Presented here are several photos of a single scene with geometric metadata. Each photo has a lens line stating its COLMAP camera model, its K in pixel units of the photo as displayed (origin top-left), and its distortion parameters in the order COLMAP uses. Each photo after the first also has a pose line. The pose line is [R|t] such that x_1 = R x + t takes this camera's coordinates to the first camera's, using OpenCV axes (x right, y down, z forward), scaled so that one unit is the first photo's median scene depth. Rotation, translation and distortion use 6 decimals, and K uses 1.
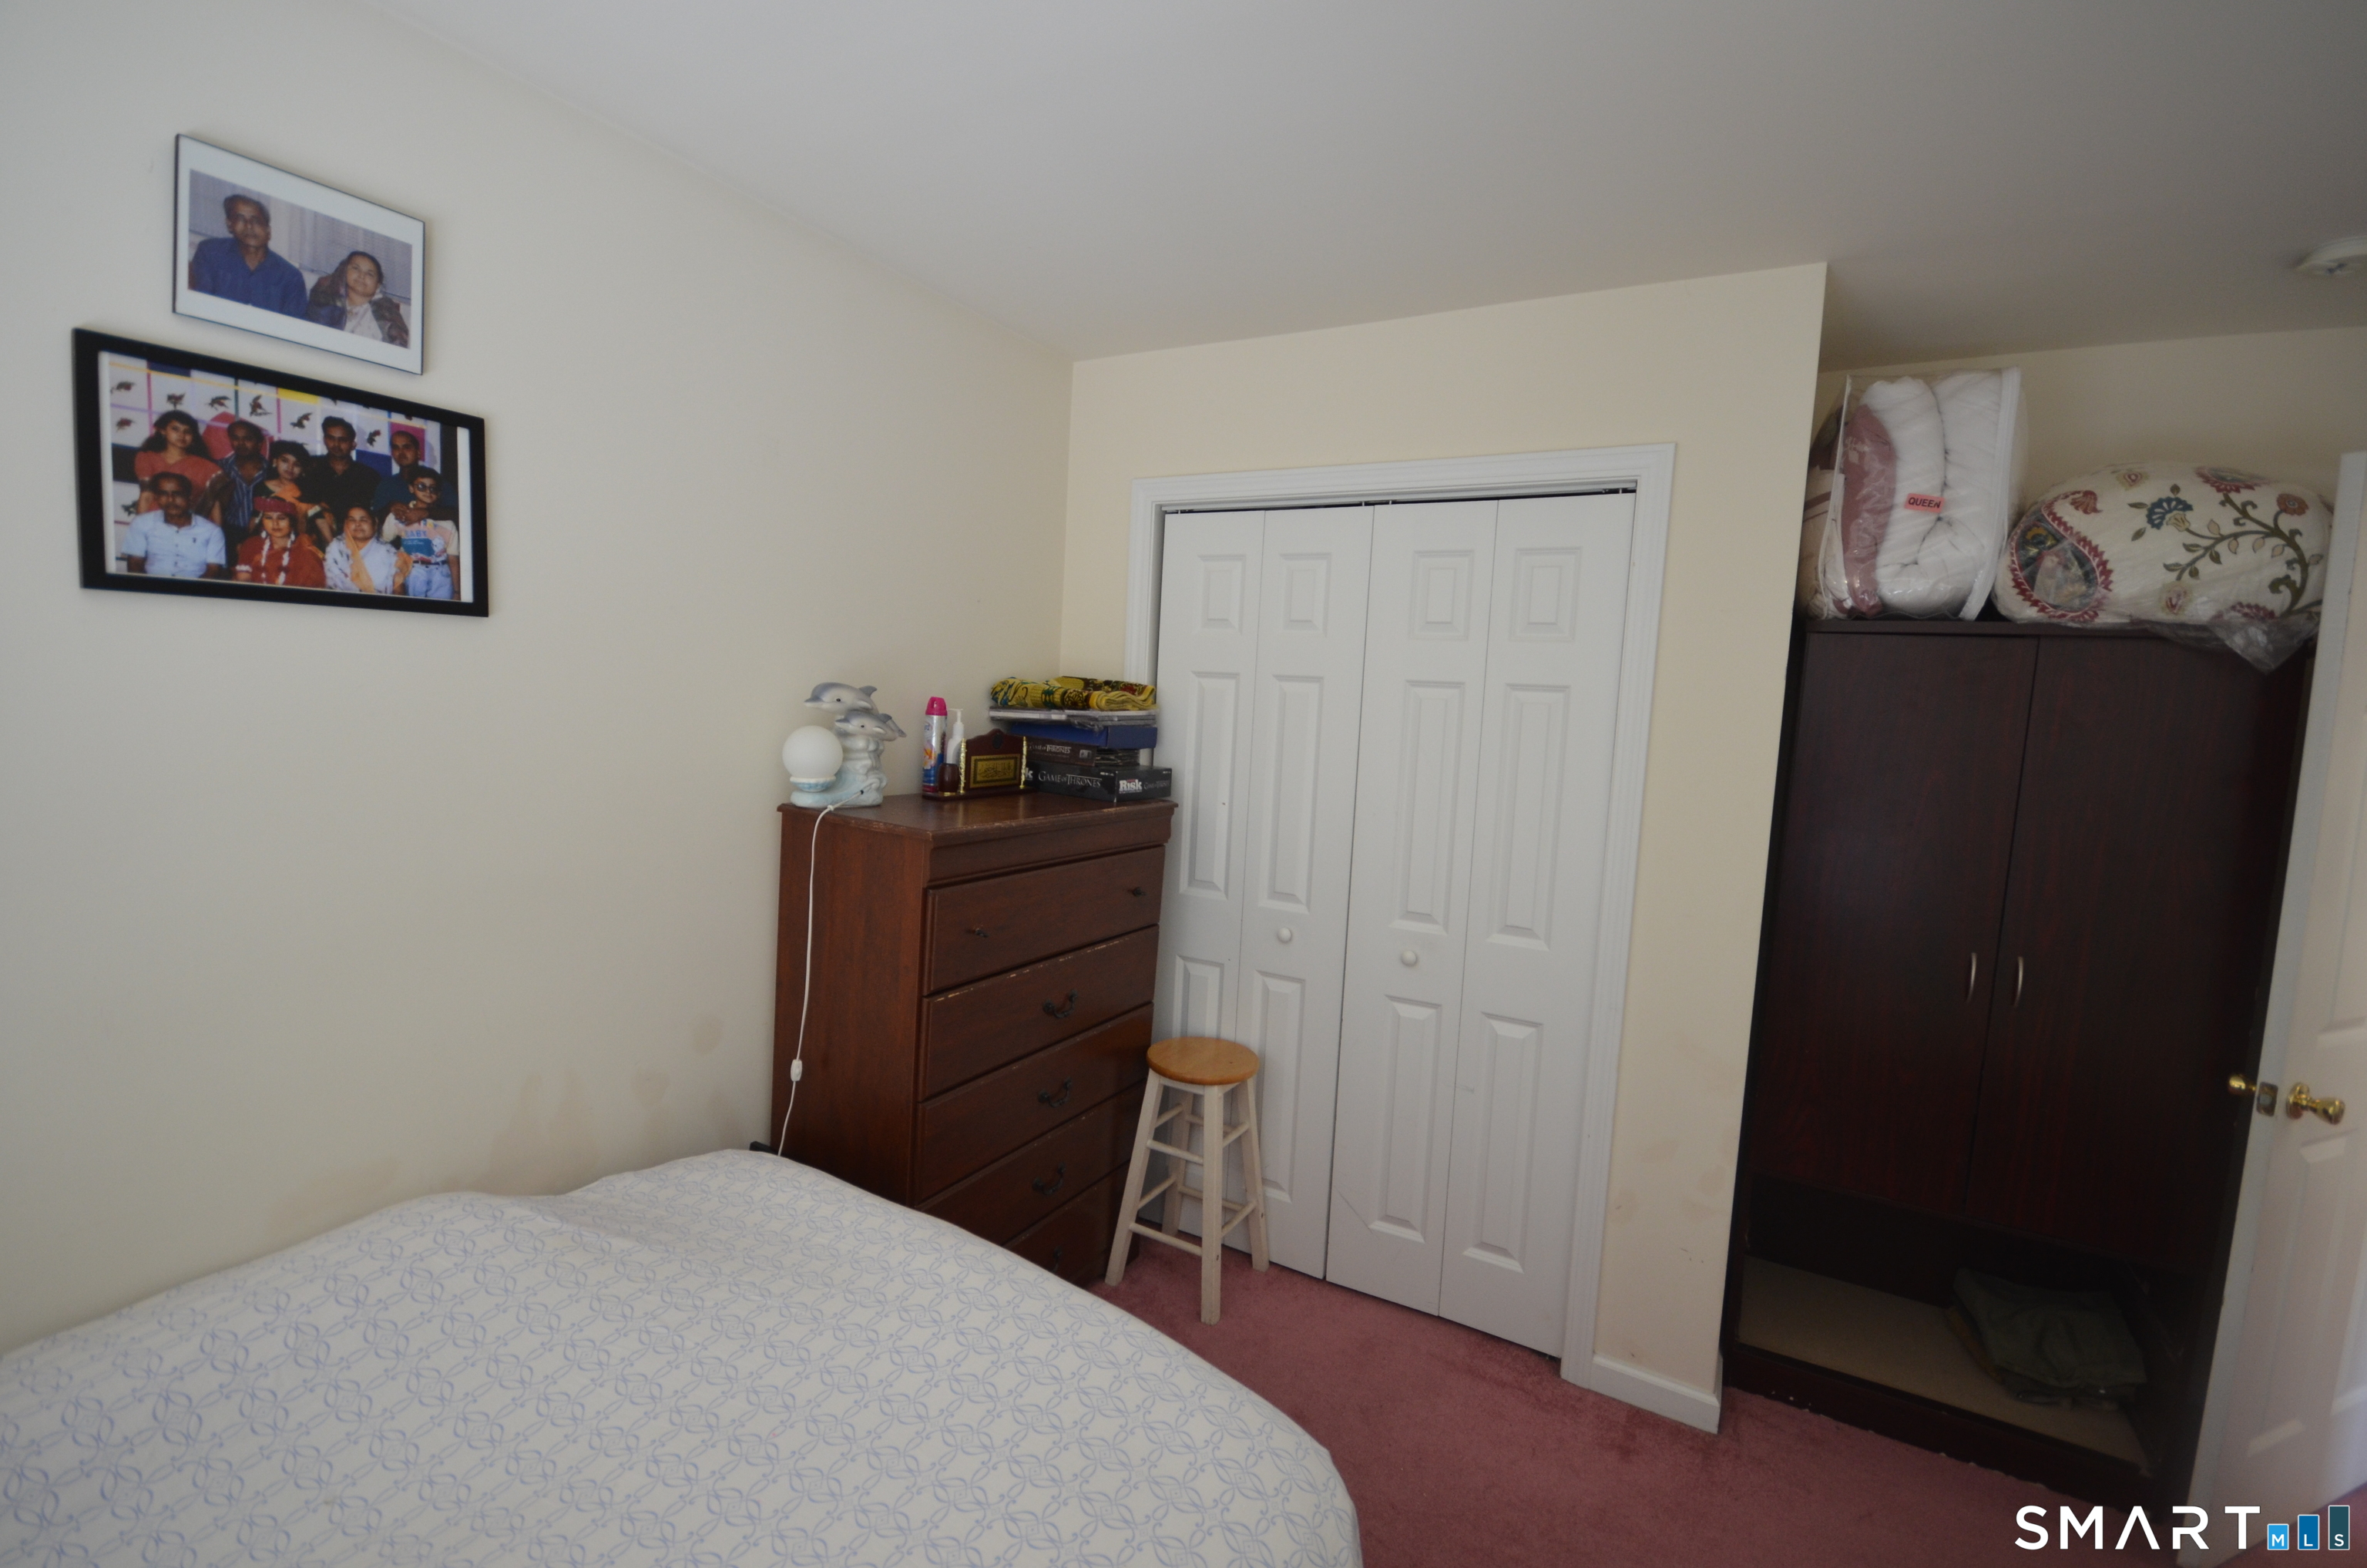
lens RADIAL K [[1020.6, 0, 1192.7], [0, 1020.6, 782.4], [0, 0, 1]] dist [0.017495, -0.017901]
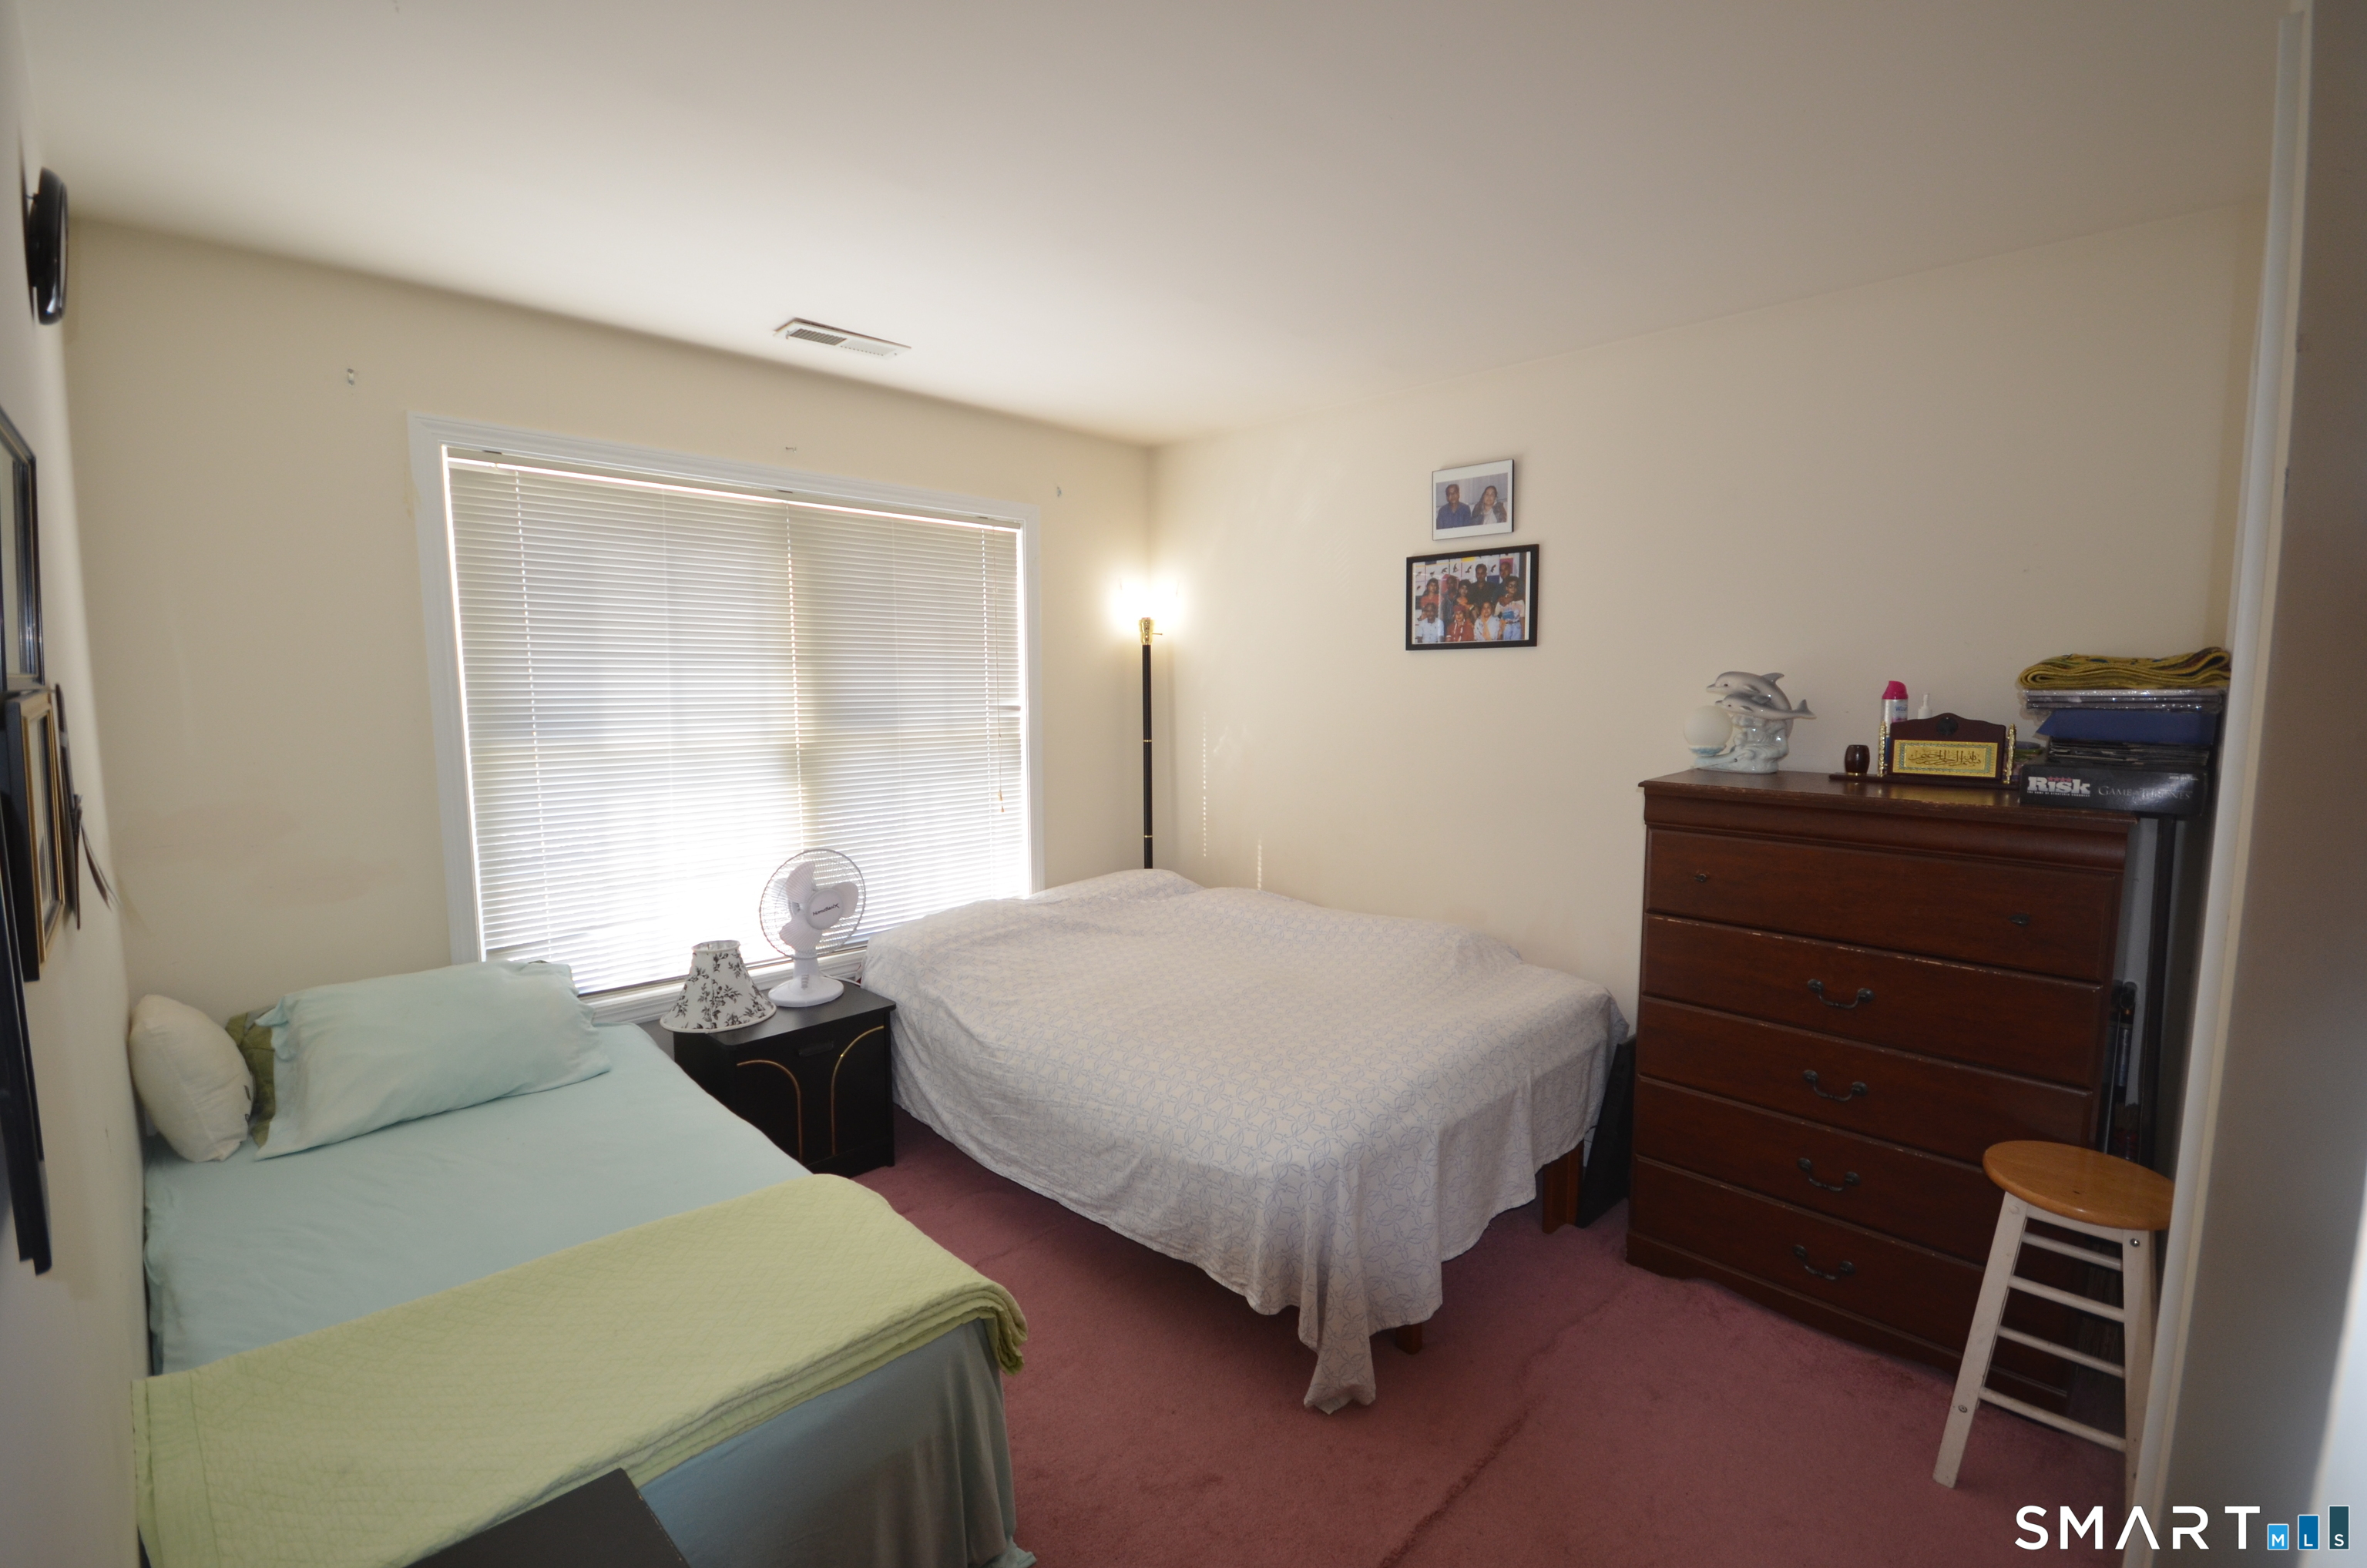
lens RADIAL K [[1020.6, 0, 1192.7], [0, 1020.6, 782.4], [0, 0, 1]] dist [0.017495, -0.017901]
pose [[-0.245062, 0.060235, -0.967634, 1.534716], [-0.087312, 0.992641, 0.083904, -0.014393], [0.965568, 0.105048, -0.237999, 0.985023]]
